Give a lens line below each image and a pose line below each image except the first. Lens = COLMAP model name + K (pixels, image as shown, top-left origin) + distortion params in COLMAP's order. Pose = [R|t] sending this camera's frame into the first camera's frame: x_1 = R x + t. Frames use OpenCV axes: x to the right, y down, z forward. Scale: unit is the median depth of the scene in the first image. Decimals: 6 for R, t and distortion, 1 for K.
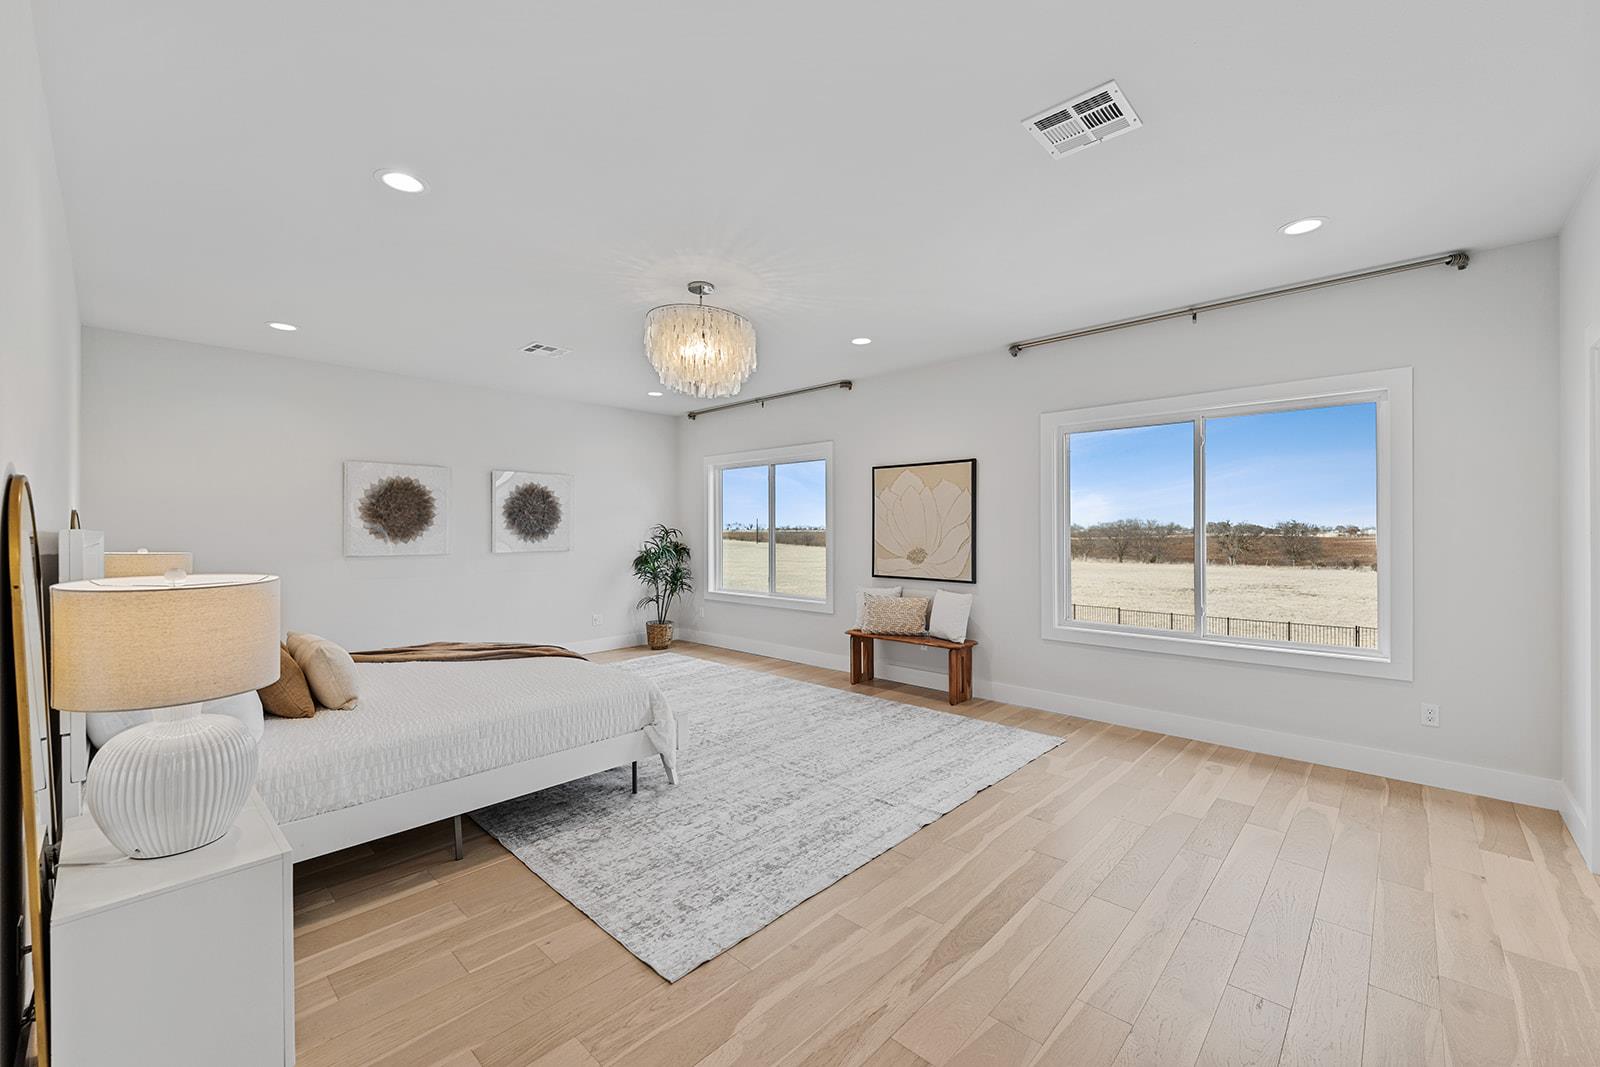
lens RADIAL K [[635.2, 0, 798.1], [0, 635.2, 536.0], [0, 0, 1]] dist [0.016478, -0.000166]
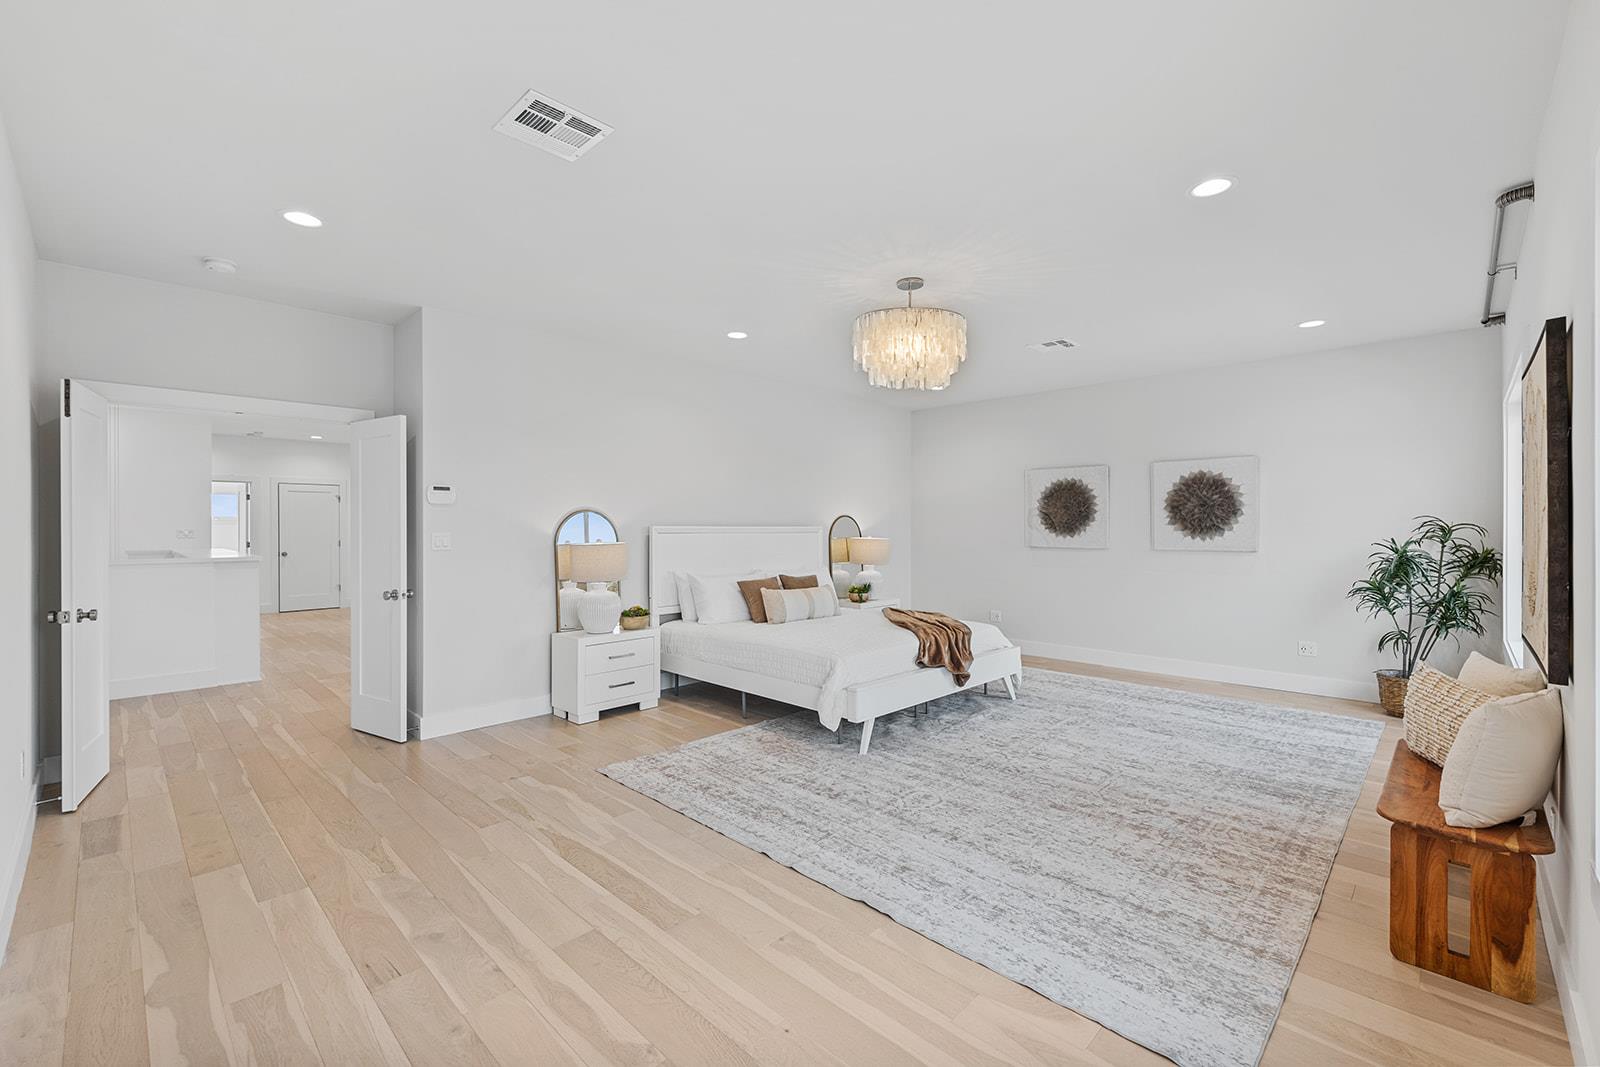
lens RADIAL K [[679.7, 0, 797.1], [0, 679.7, 528.2], [0, 0, 1]] dist [0.018082, -0.000392]
pose [[-0.014872, 0.002947, -0.999885, 0.784152], [-0.011868, 0.999925, 0.003124, -0.003610], [0.999819, 0.011913, -0.014836, 0.717426]]
